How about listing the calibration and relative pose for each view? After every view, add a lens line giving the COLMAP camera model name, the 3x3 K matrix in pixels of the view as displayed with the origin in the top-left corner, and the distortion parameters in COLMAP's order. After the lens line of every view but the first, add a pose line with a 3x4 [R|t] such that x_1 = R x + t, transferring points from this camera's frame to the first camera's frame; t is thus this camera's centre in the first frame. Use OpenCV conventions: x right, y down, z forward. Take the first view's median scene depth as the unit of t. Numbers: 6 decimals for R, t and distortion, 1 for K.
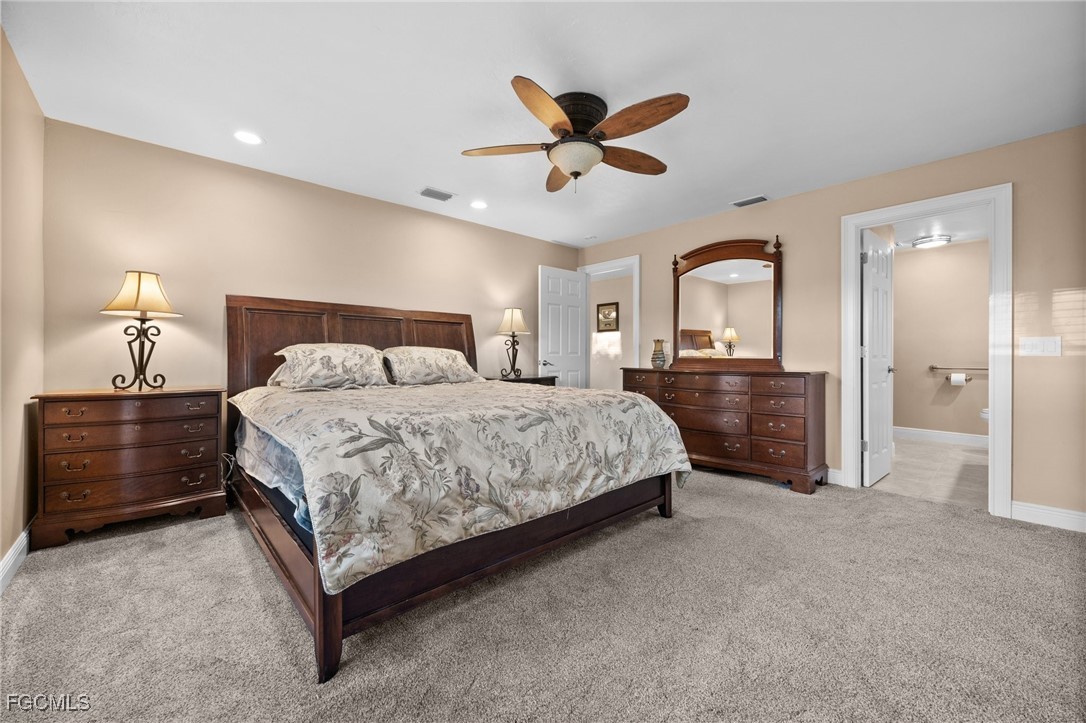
lens RADIAL K [[427.2, 0, 543.0], [0, 427.2, 361.5], [0, 0, 1]] dist [-0.000088, 0.000028]
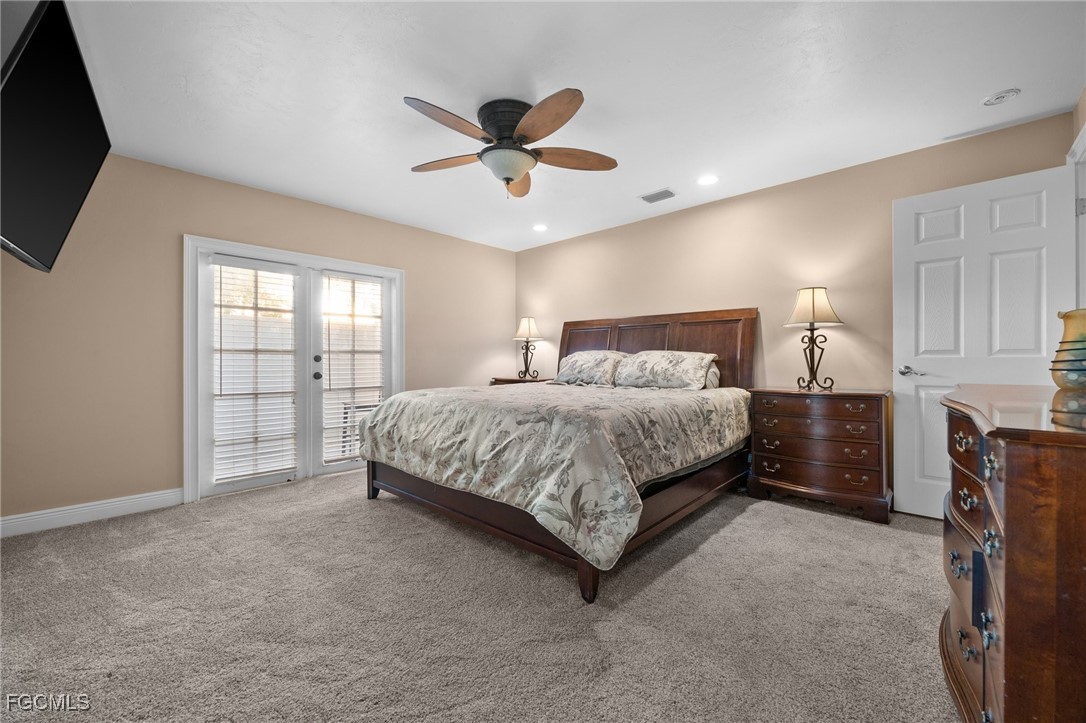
lens RADIAL K [[427.2, 0, 543.0], [0, 427.2, 361.5], [0, 0, 1]] dist [-0.000088, 0.000028]
pose [[0.087560, -0.001662, -0.996158, 0.710365], [-0.009668, 0.999950, -0.002518, -0.003513], [0.996112, 0.009851, 0.087540, 0.650369]]
